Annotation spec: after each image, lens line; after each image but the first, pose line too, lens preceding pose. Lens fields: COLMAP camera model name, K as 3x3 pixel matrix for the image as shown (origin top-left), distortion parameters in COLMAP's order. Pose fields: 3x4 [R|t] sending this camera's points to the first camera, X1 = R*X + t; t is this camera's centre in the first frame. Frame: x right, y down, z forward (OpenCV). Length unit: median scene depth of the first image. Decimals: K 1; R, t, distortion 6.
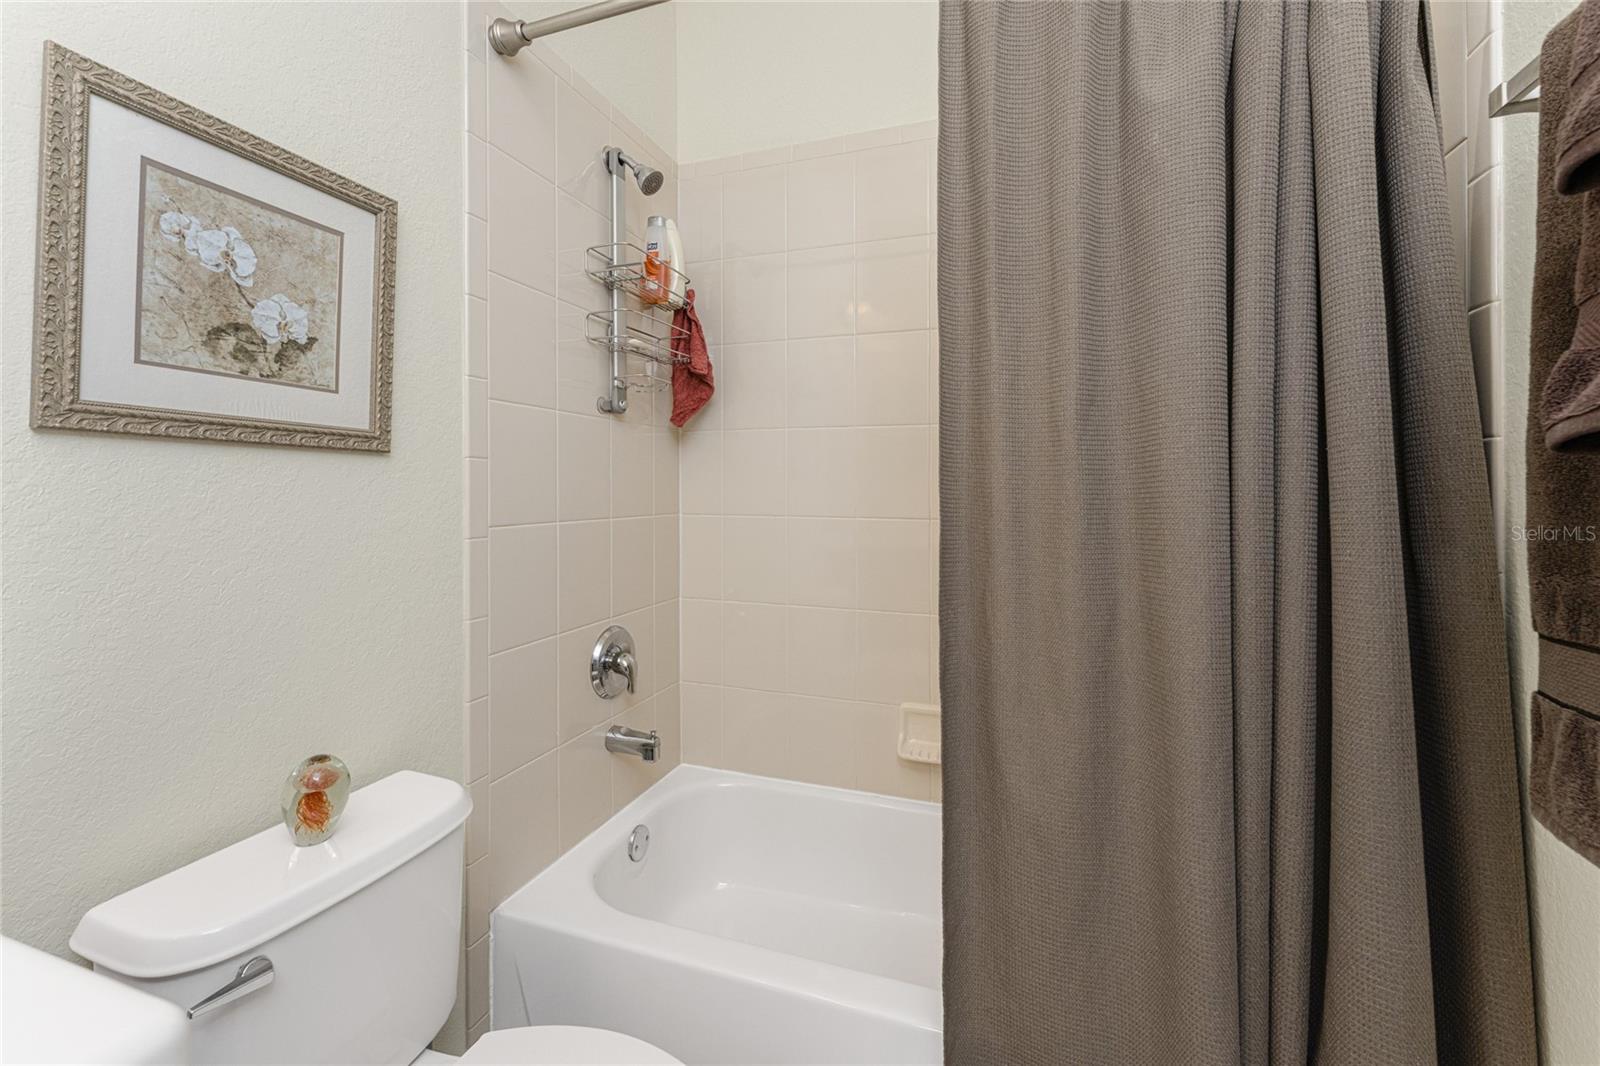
lens RADIAL K [[659.1, 0, 772.8], [0, 659.1, 479.1], [0, 0, 1]] dist [-0.003840, -0.000661]
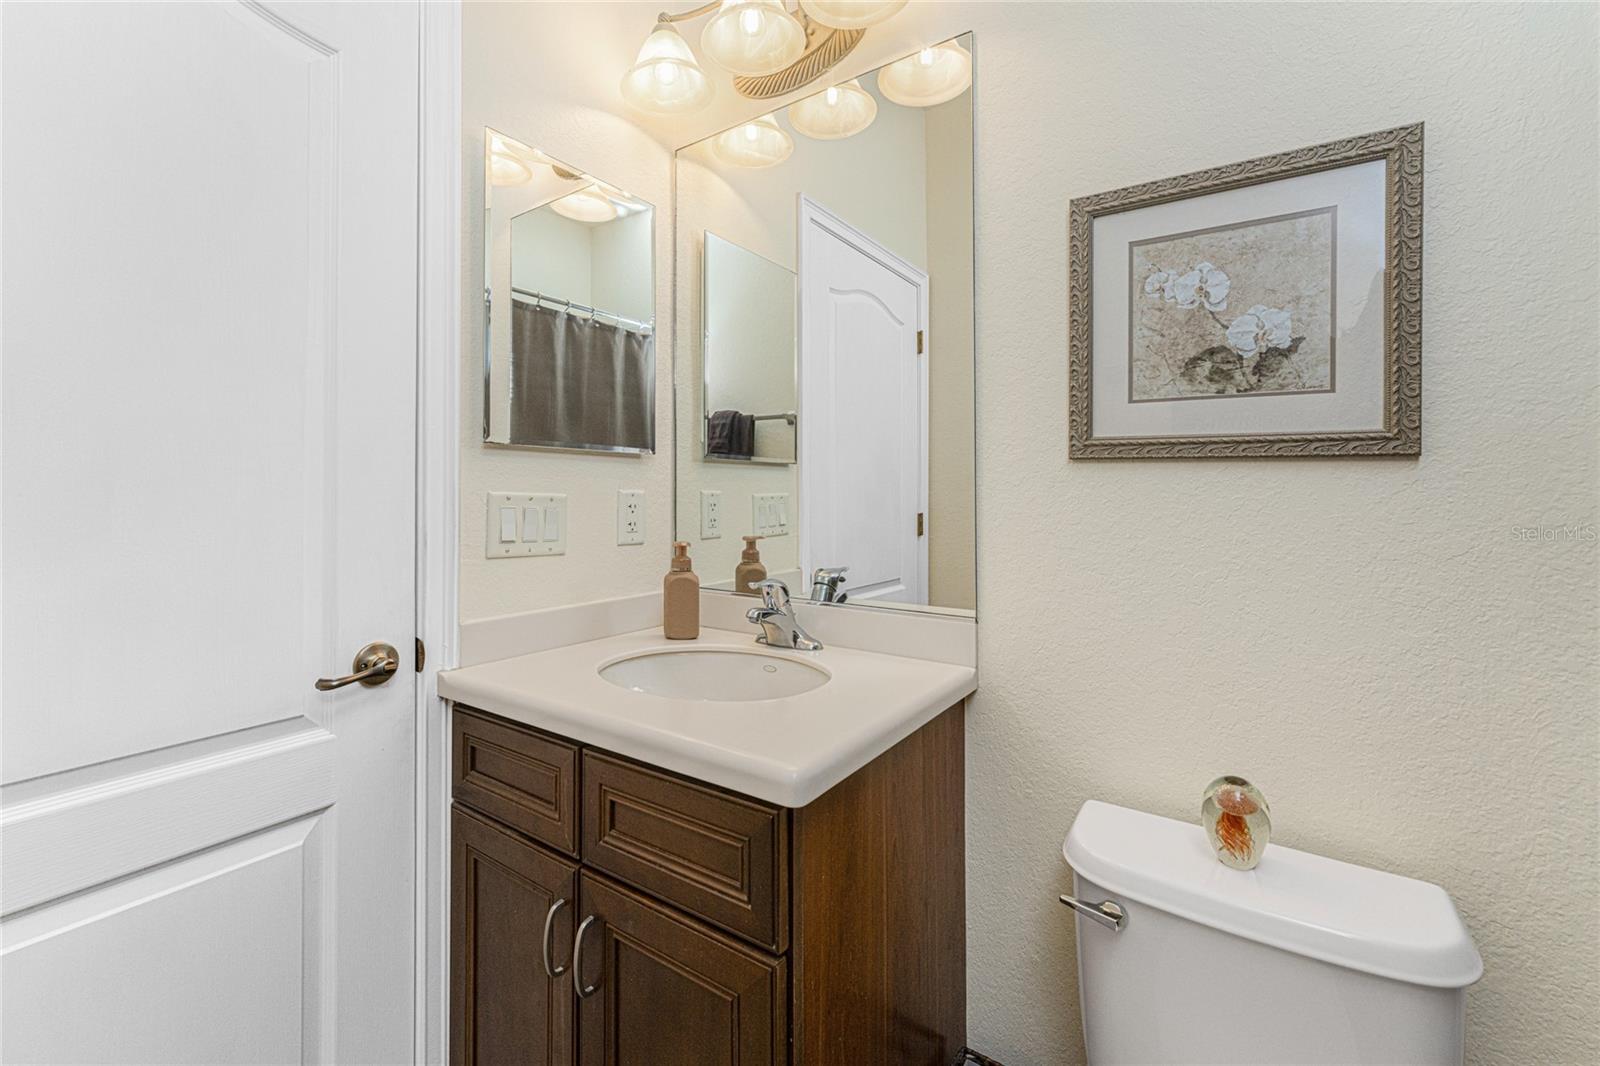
lens RADIAL K [[659.1, 0, 781.7], [0, 659.1, 490.9], [0, 0, 1]] dist [-0.003840, -0.000661]
pose [[-0.235045, -0.011015, -0.971922, 0.395875], [0.004618, 0.999912, -0.012449, 0.008266], [0.971974, -0.007414, -0.234973, 0.555792]]
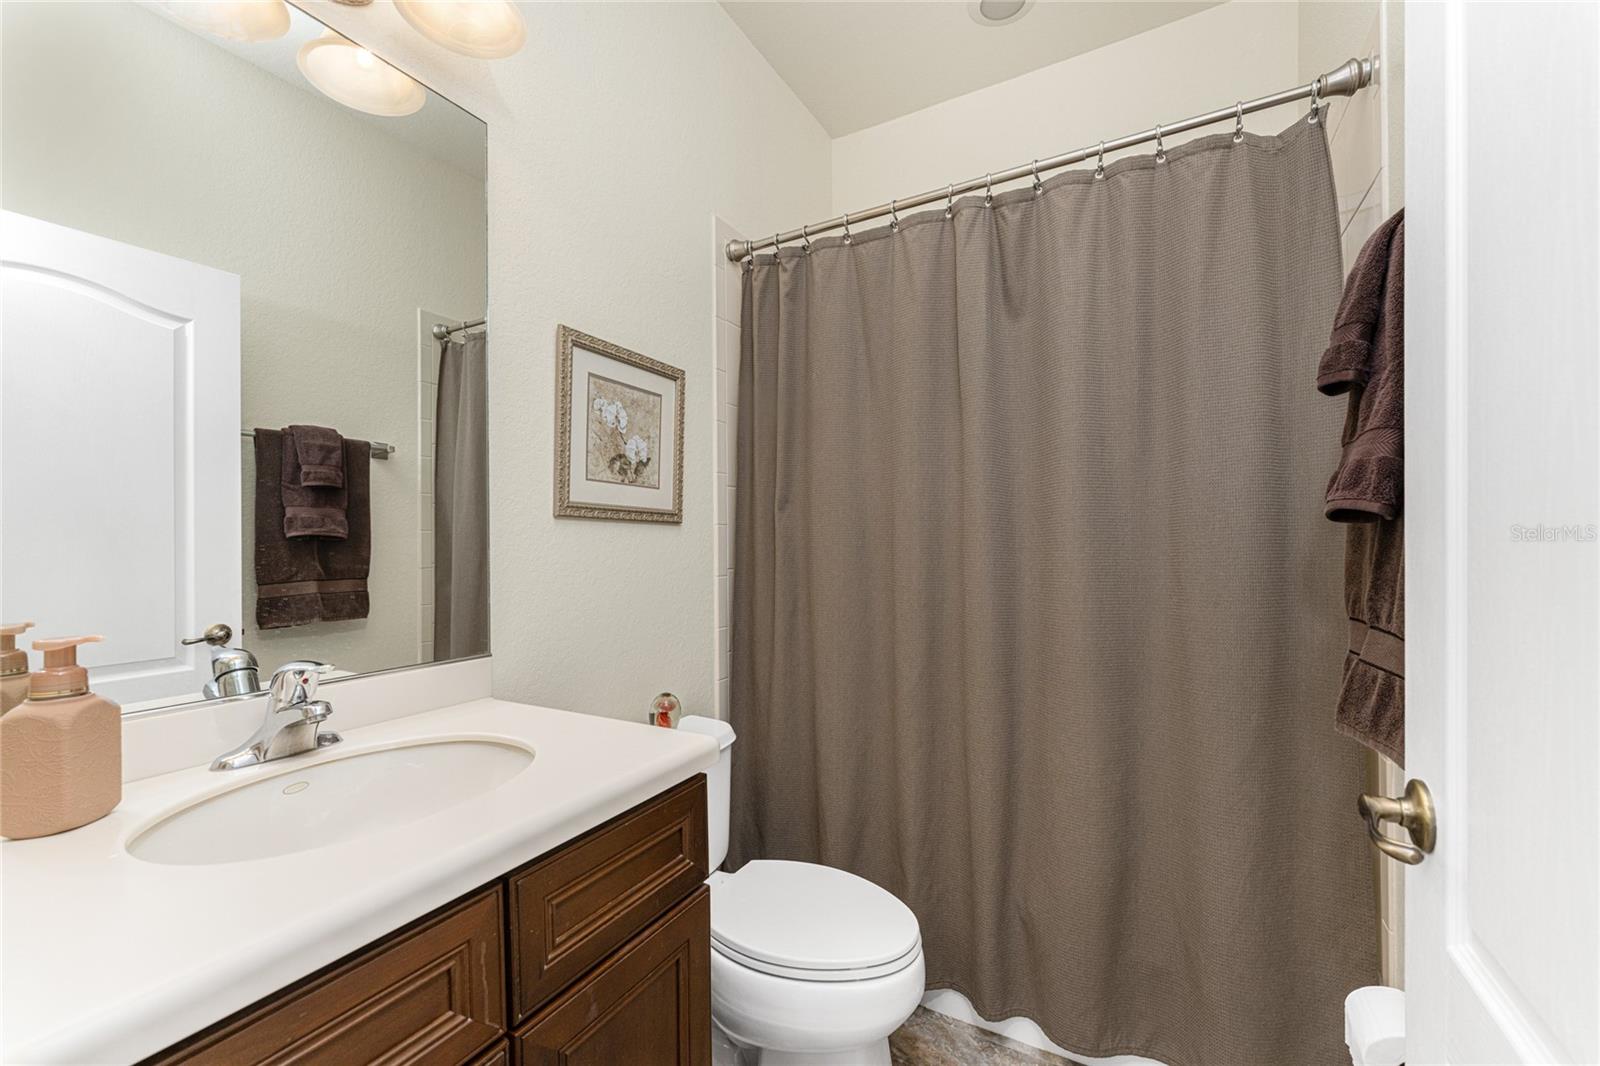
lens RADIAL K [[659.1, 0, 795.5], [0, 659.1, 534.4], [0, 0, 1]] dist [-0.003840, -0.000661]
pose [[0.990285, -0.001599, -0.139041, -0.084110], [0.002039, 0.999993, 0.003016, -0.020285], [0.139035, -0.003271, 0.990282, -0.720781]]
